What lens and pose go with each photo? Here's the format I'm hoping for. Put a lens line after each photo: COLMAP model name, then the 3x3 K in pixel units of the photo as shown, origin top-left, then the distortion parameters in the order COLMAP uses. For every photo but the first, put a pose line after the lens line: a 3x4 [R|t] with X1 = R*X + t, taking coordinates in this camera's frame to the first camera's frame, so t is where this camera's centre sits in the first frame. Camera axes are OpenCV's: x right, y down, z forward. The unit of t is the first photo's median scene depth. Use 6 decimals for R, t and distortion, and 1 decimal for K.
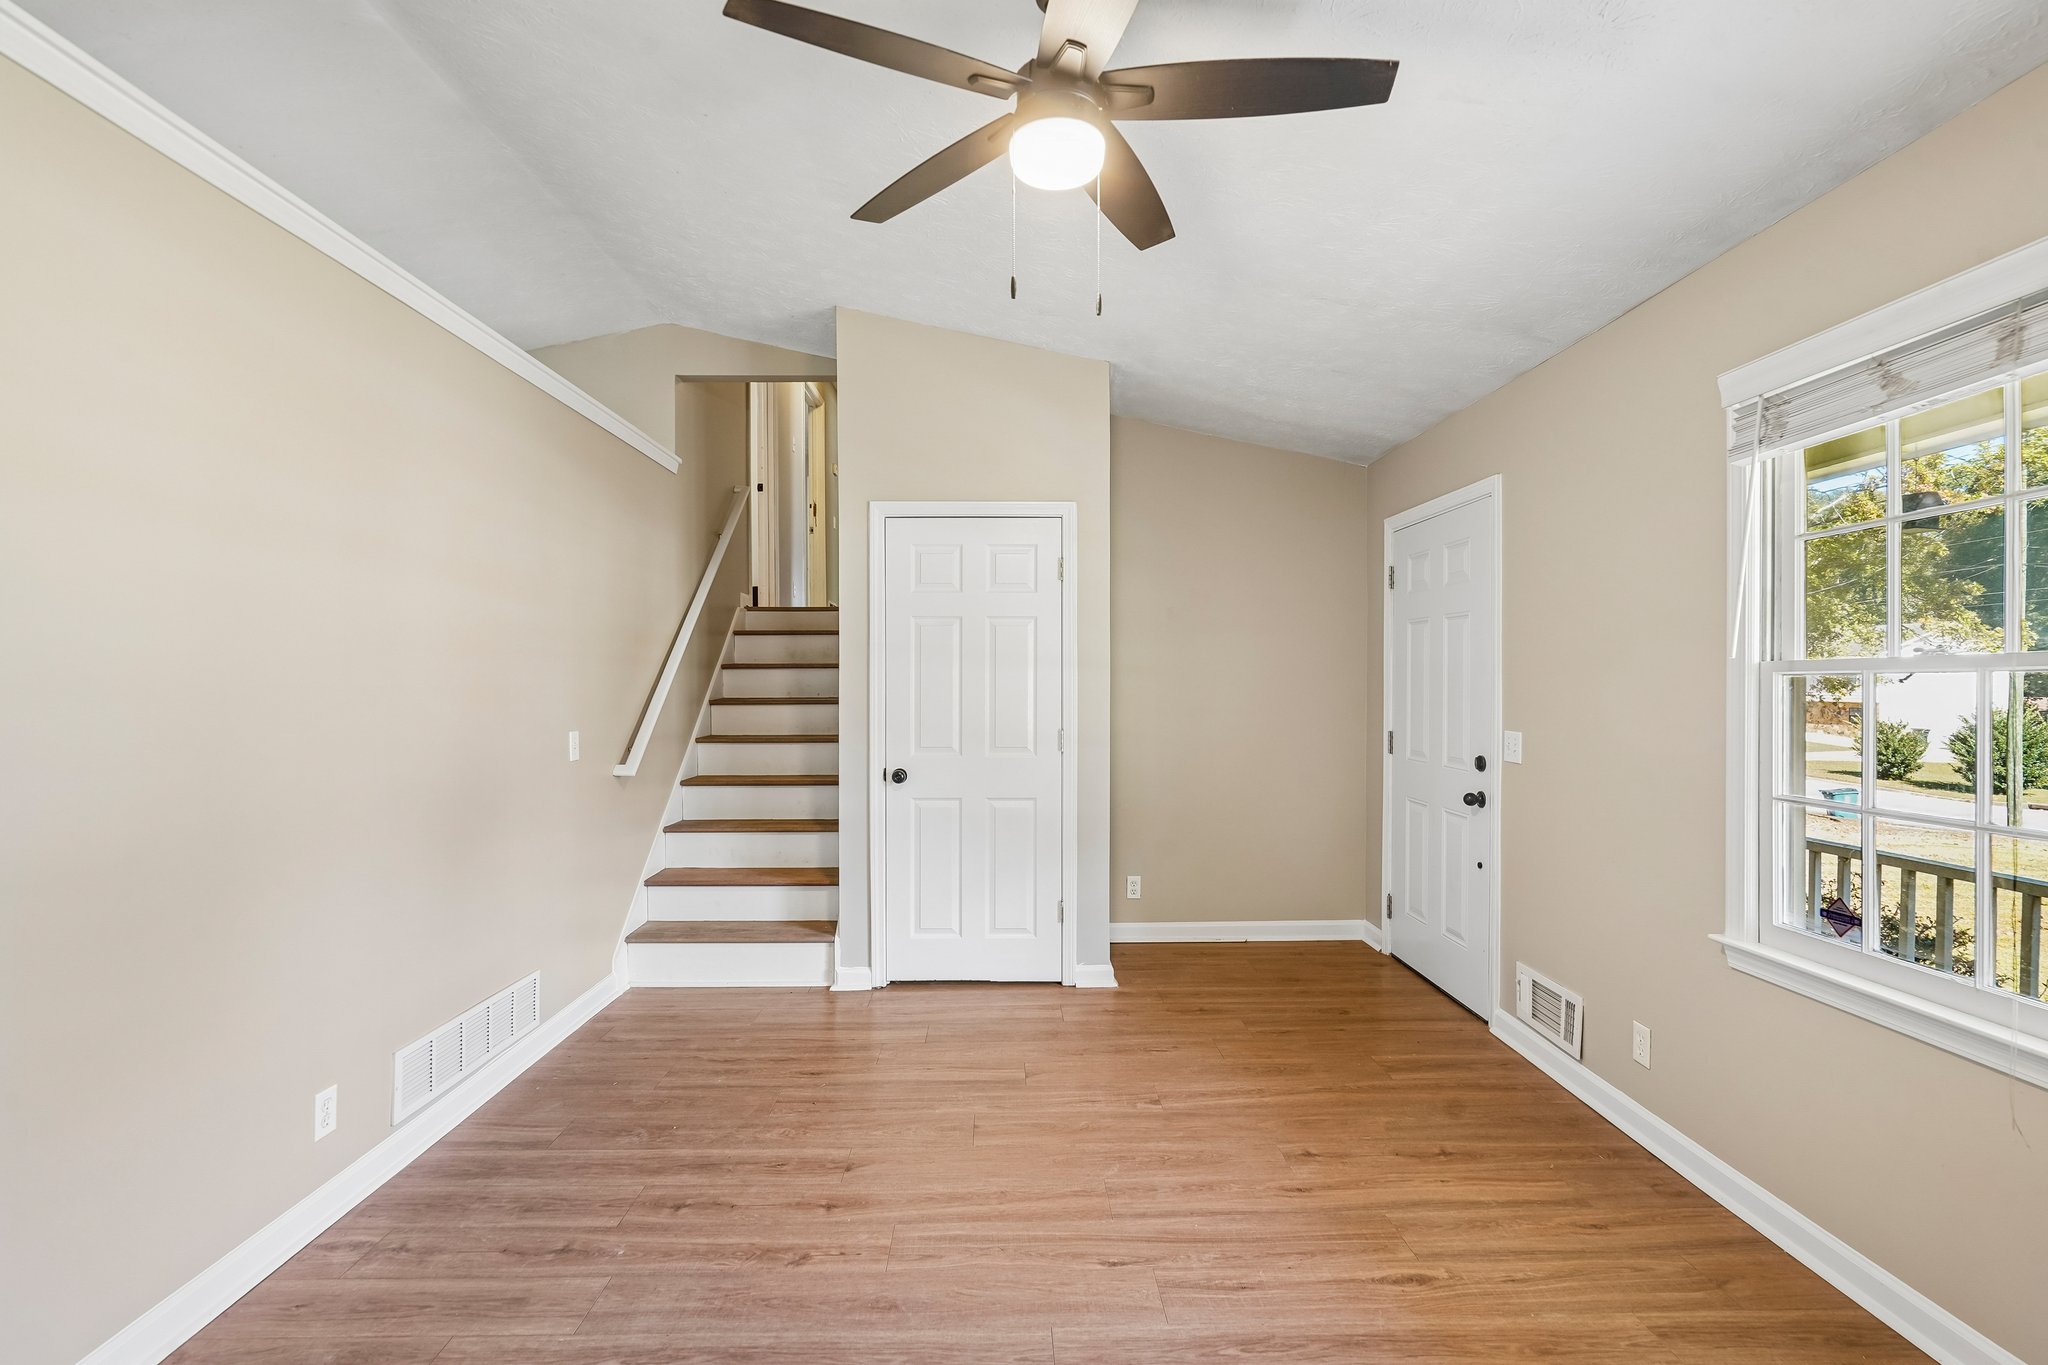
lens RADIAL K [[947.7, 0, 1018.0], [0, 947.7, 688.0], [0, 0, 1]] dist [-0.002047, 0.000545]
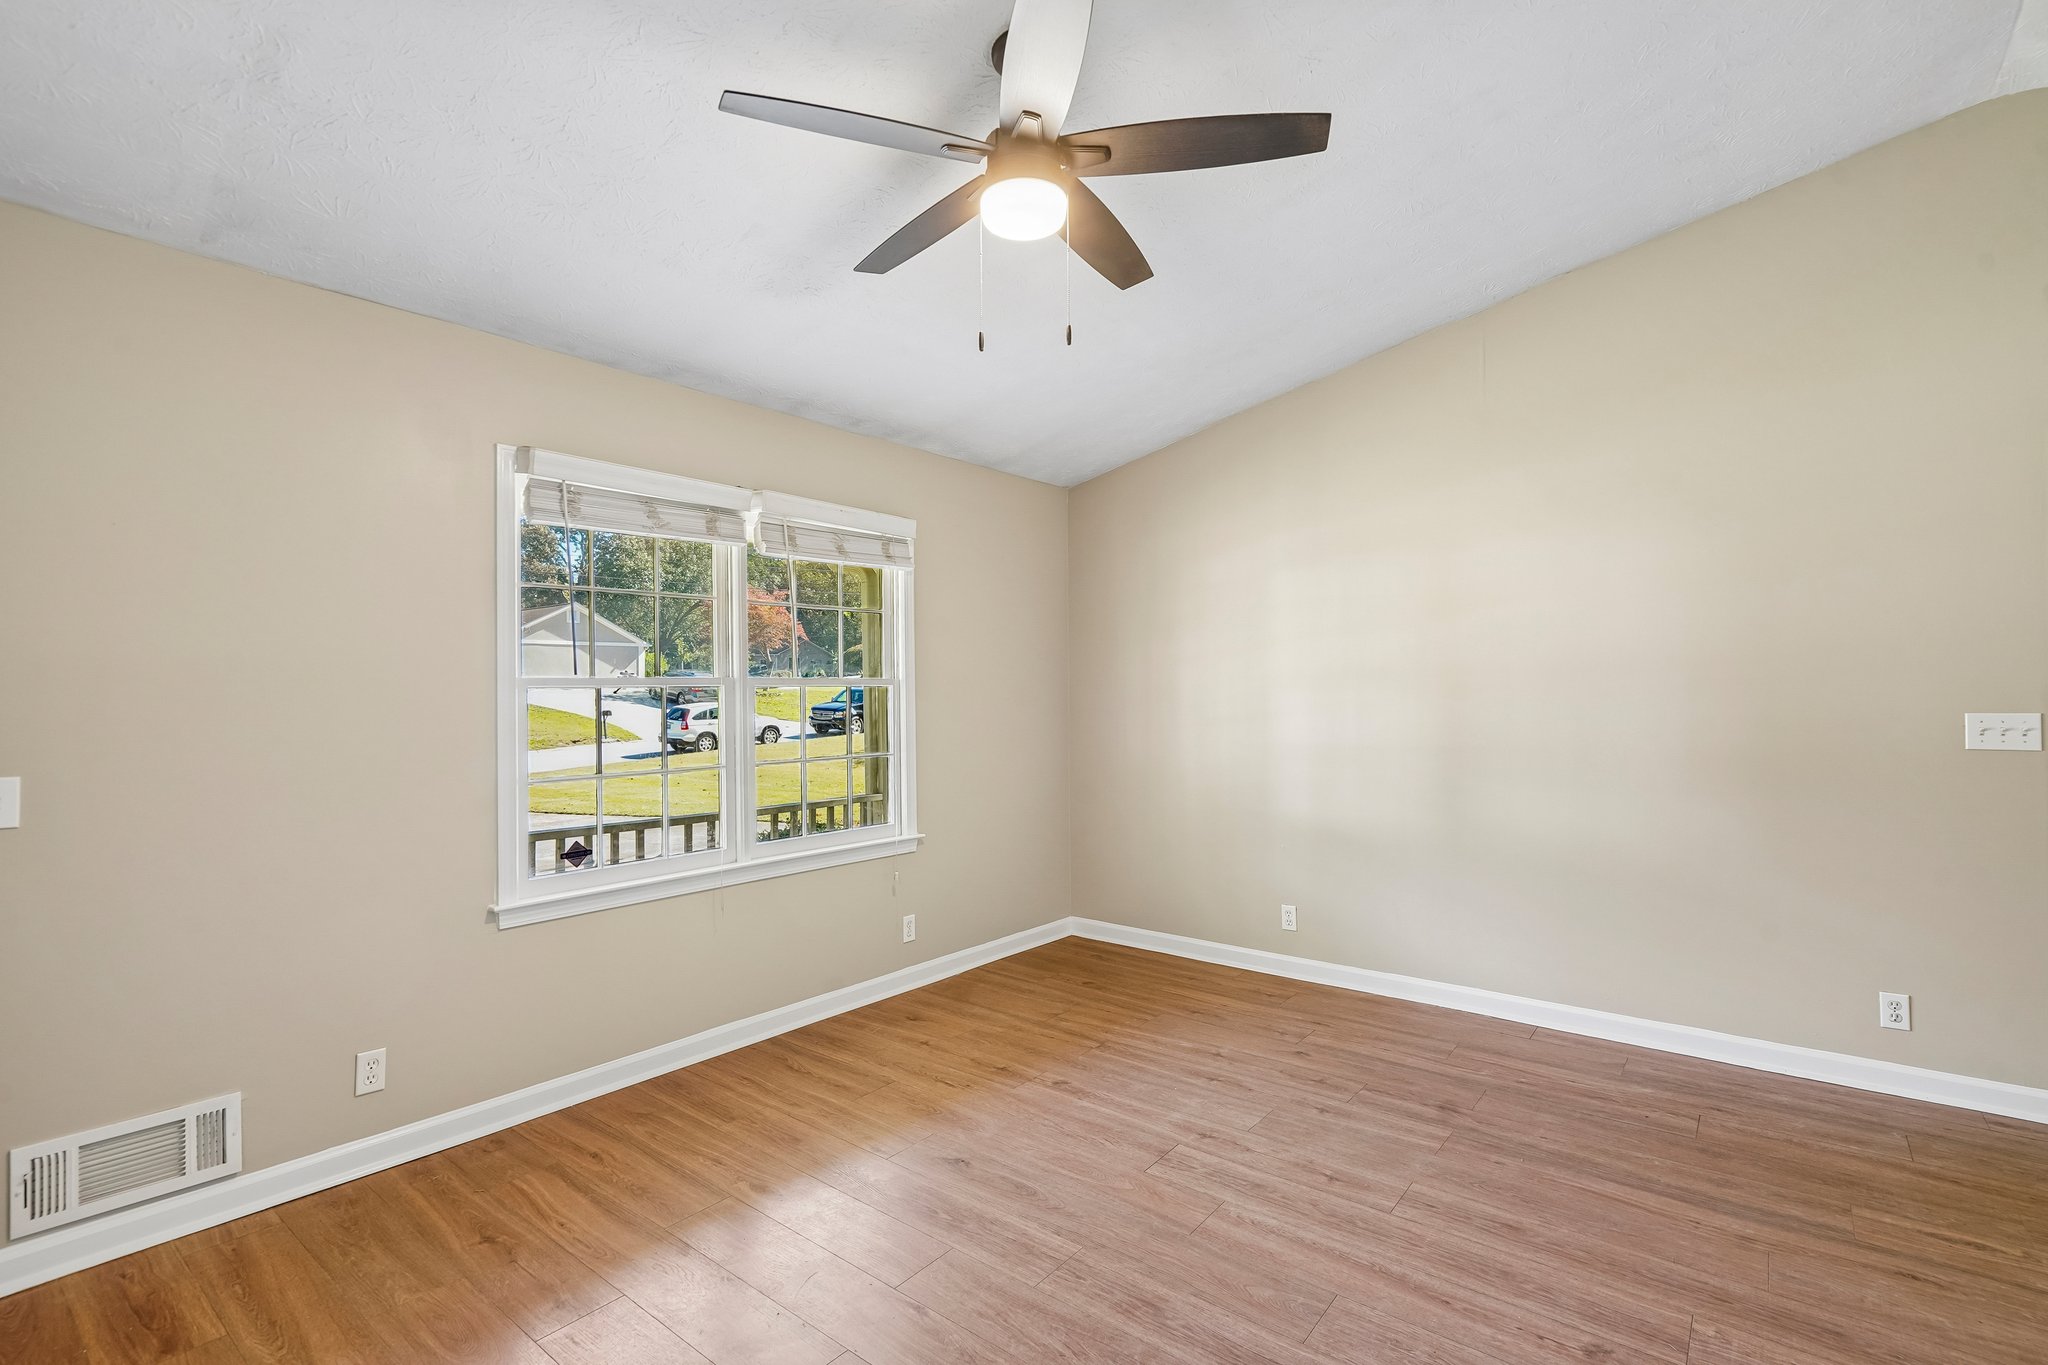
lens RADIAL K [[958.8, 0, 1013.2], [0, 958.8, 686.5], [0, 0, 1]] dist [-0.001095, 0.000753]
pose [[-0.762715, 0.007329, 0.646693, -0.550350], [0.009891, 0.999951, 0.000333, -0.009610], [-0.646659, 0.006650, -0.762750, 1.540510]]
